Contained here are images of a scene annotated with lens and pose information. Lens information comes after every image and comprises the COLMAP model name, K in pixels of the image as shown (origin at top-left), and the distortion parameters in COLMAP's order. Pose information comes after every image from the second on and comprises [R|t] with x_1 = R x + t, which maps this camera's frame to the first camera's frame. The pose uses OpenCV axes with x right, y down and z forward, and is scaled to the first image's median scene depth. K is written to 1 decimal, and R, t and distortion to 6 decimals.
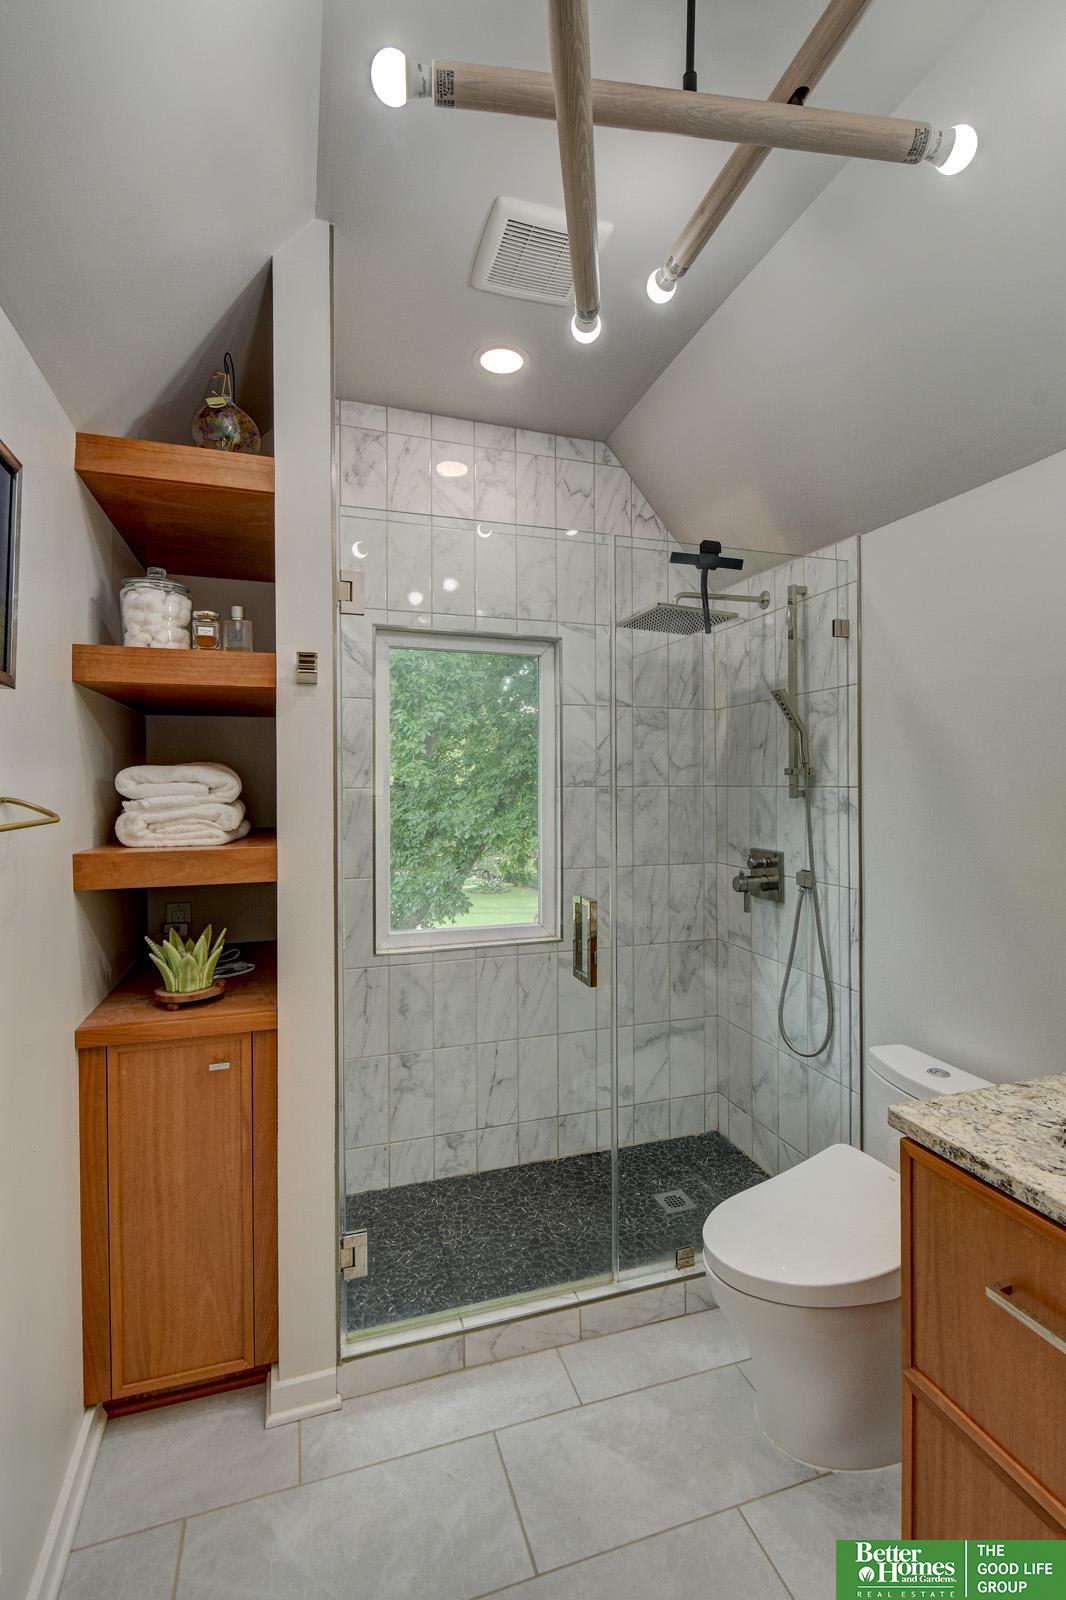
lens RADIAL K [[696.0, 0, 531.0], [0, 696.0, 788.8], [0, 0, 1]] dist [-0.000987, -0.000378]
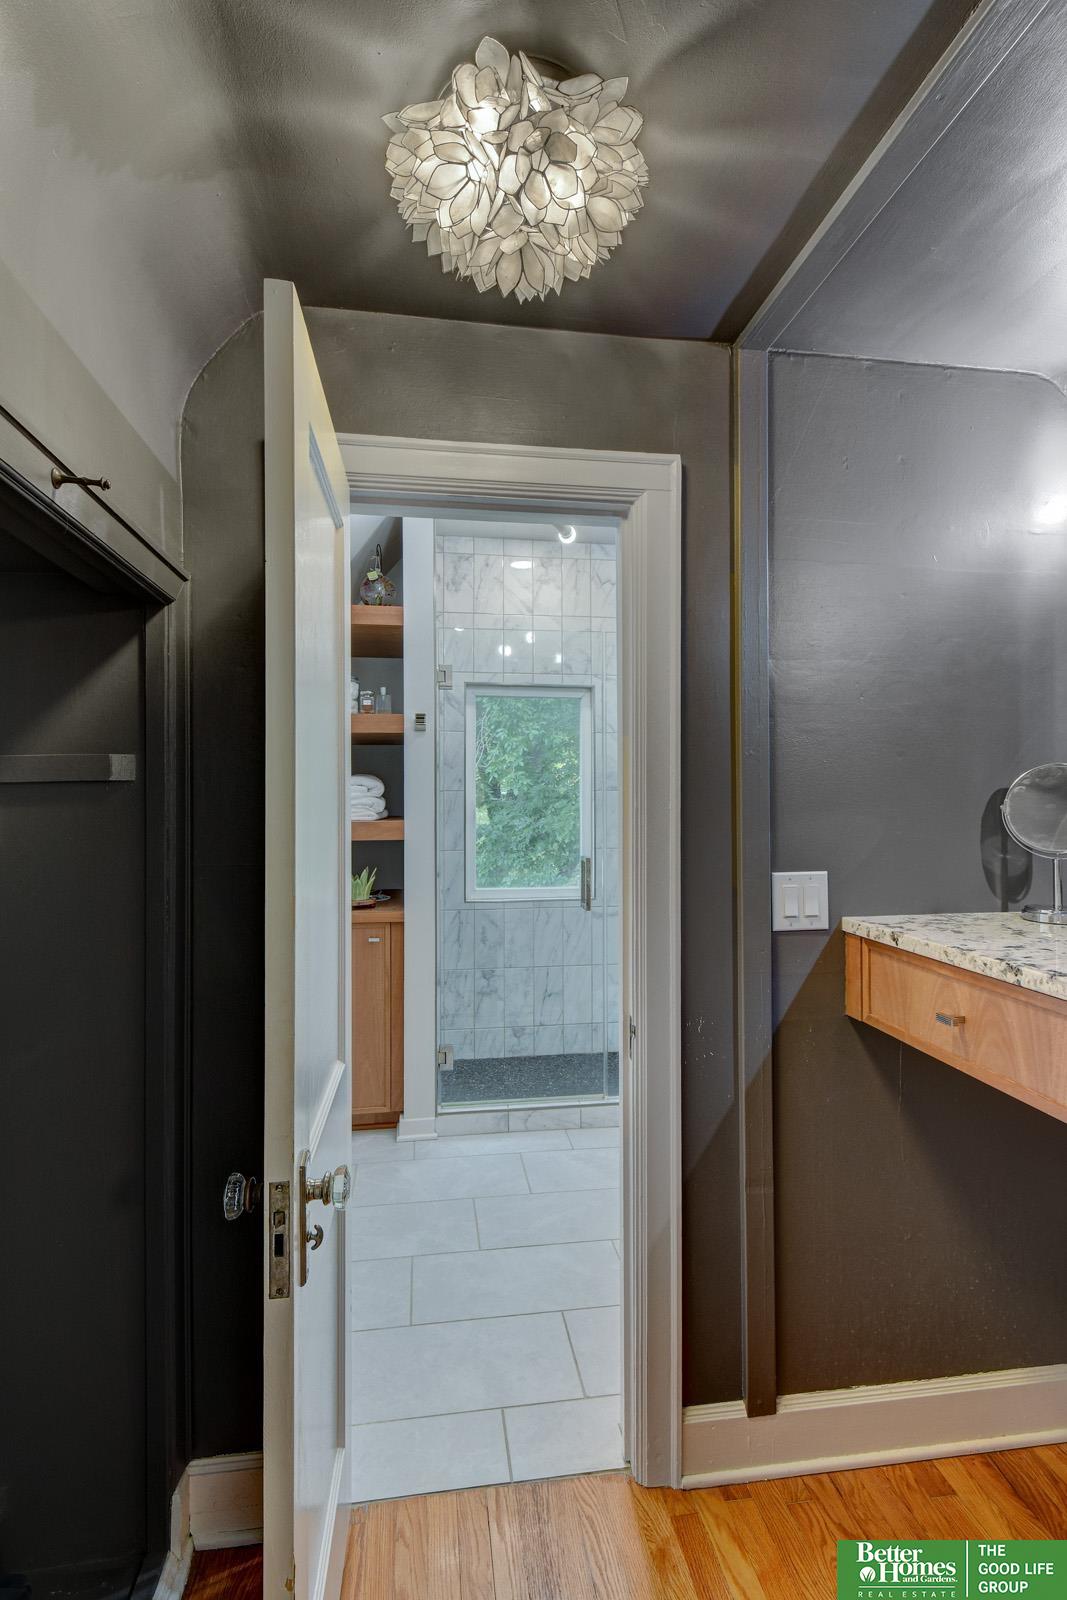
lens RADIAL K [[752.0, 0, 537.5], [0, 752.0, 796.0], [0, 0, 1]] dist [0.012701, -0.007941]
pose [[0.985806, 0.000227, -0.167890, 0.214243], [-0.001414, 0.999975, -0.006950, 0.022367], [0.167884, 0.007089, 0.985781, -0.611562]]
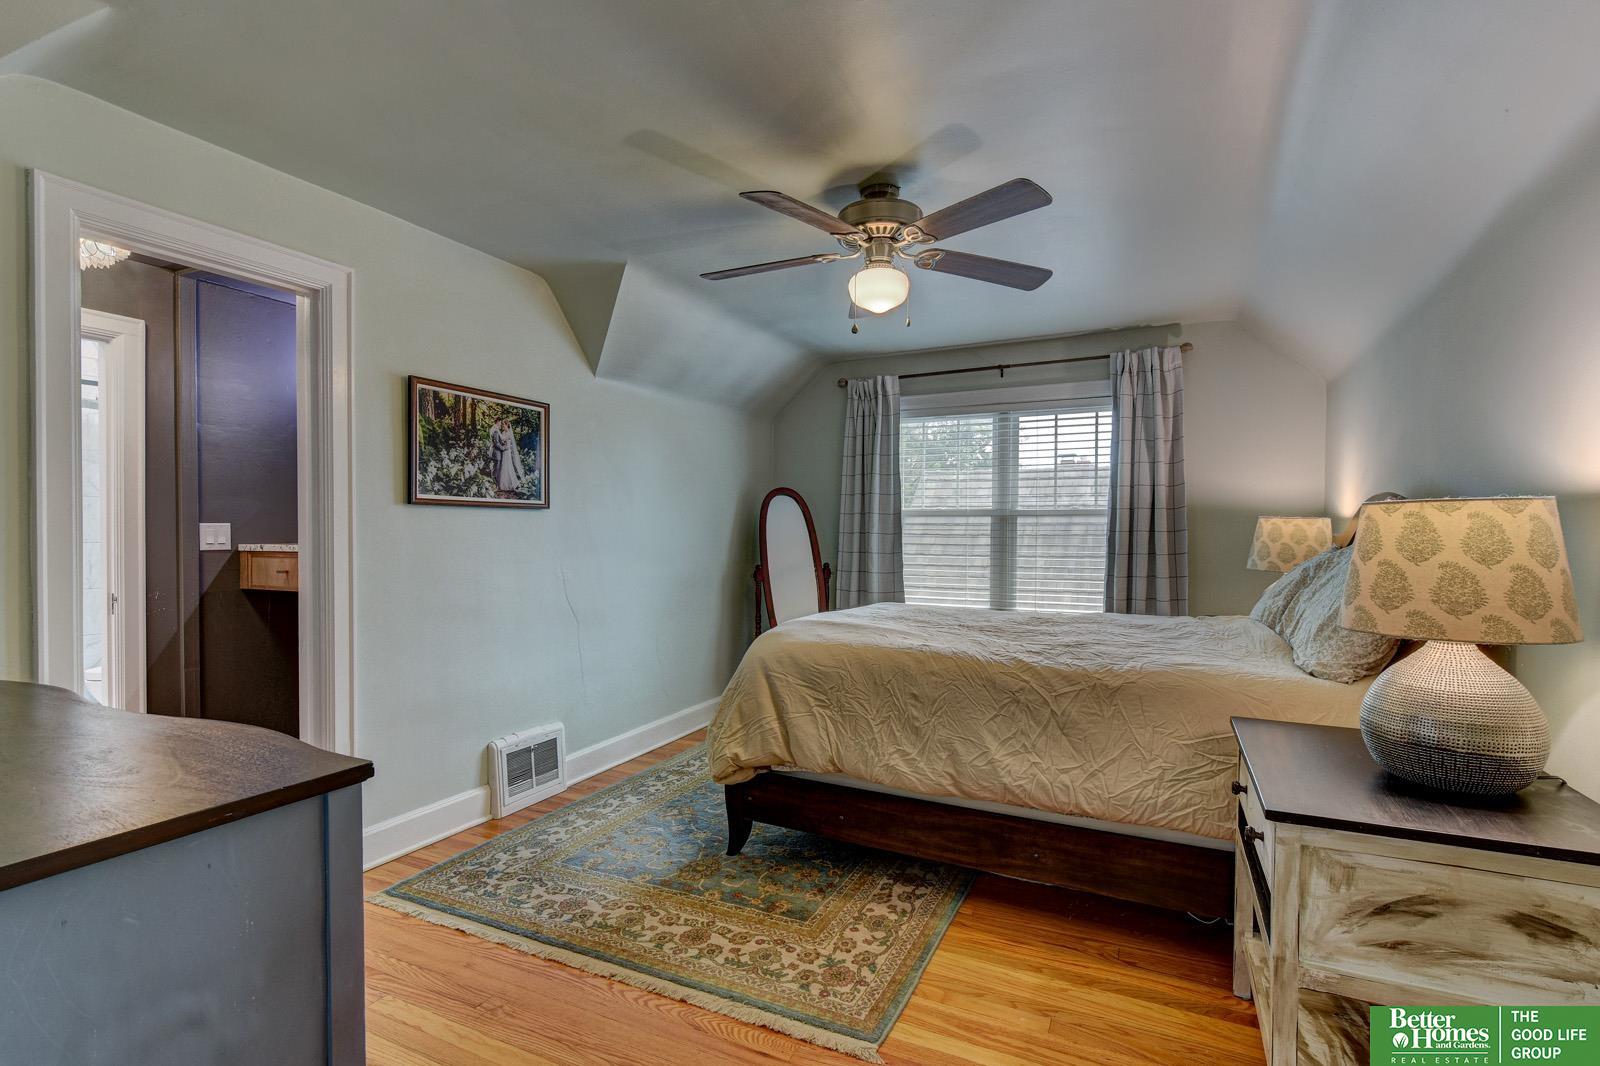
lens RADIAL K [[752.0, 0, 796.5], [0, 752.0, 541.9], [0, 0, 1]] dist [0.012701, -0.007941]
pose [[0.712903, -0.003190, 0.701255, 0.103729], [-0.008309, 0.999881, 0.012995, 0.096956], [-0.701214, -0.015091, 0.712792, -1.799392]]
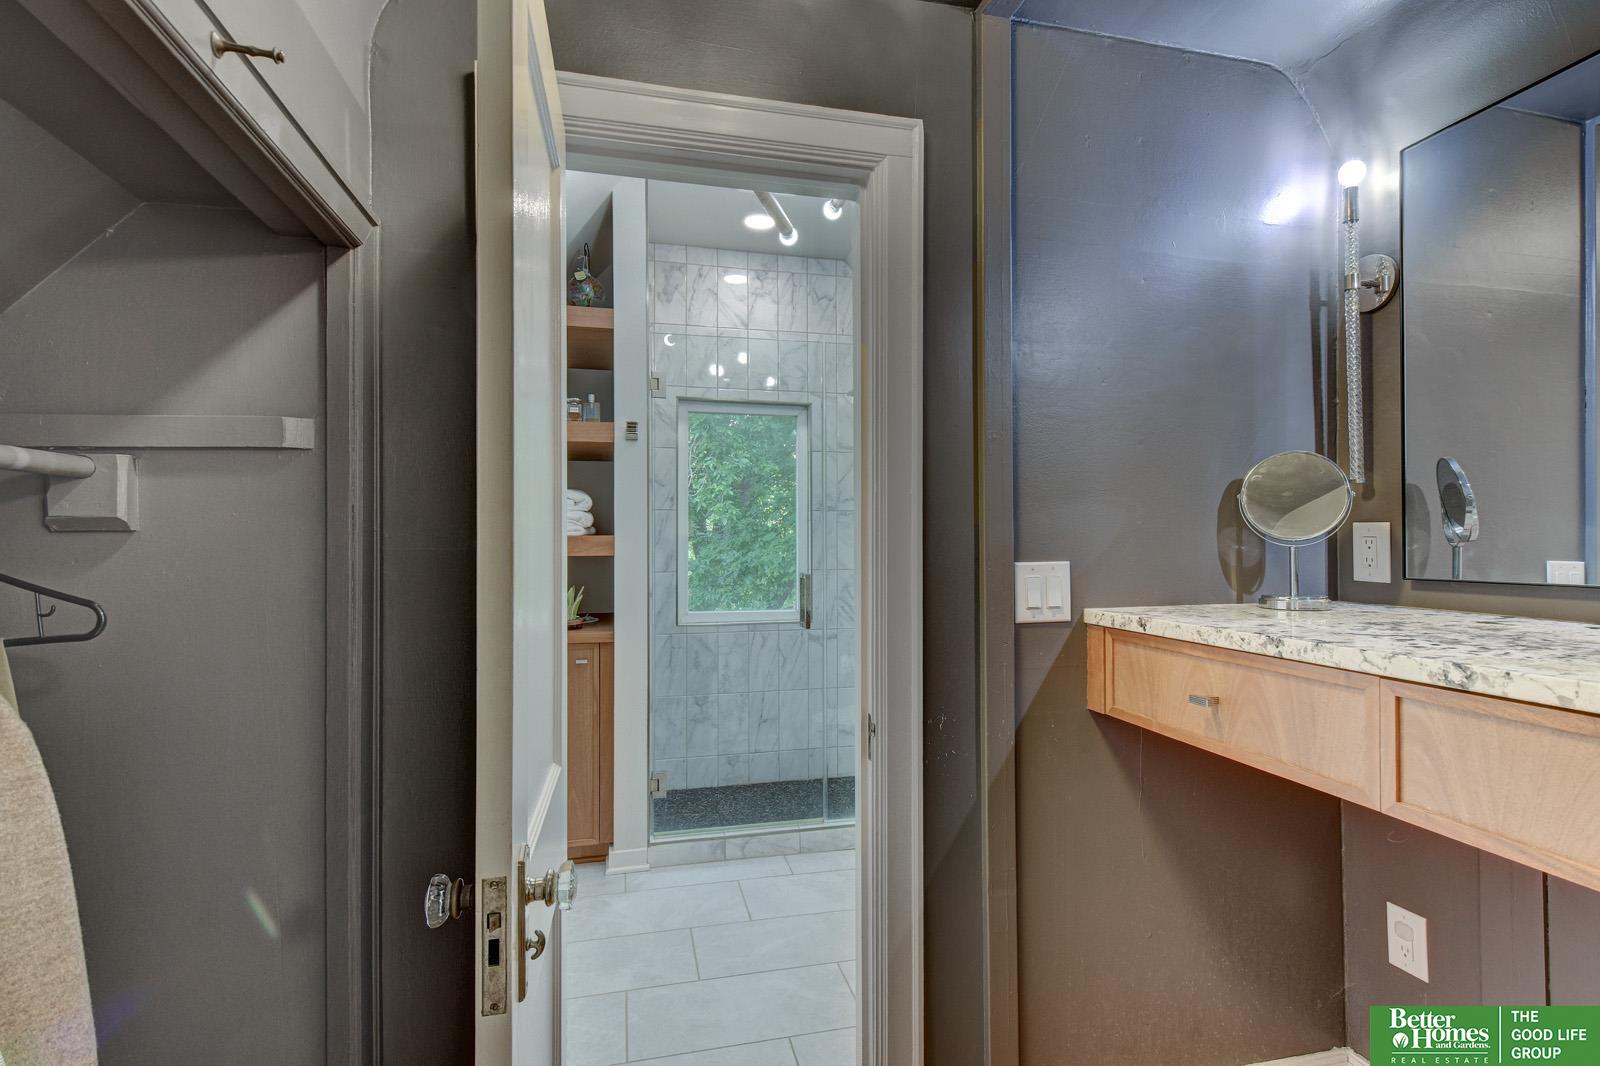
lens RADIAL K [[752.0, 0, 812.4], [0, 752.0, 536.3], [0, 0, 1]] dist [0.012701, -0.007941]
pose [[0.997258, 0.000651, -0.073999, 0.180769], [-0.001361, 0.999954, -0.009547, 0.072213], [0.073990, 0.009621, 0.997213, -0.568919]]
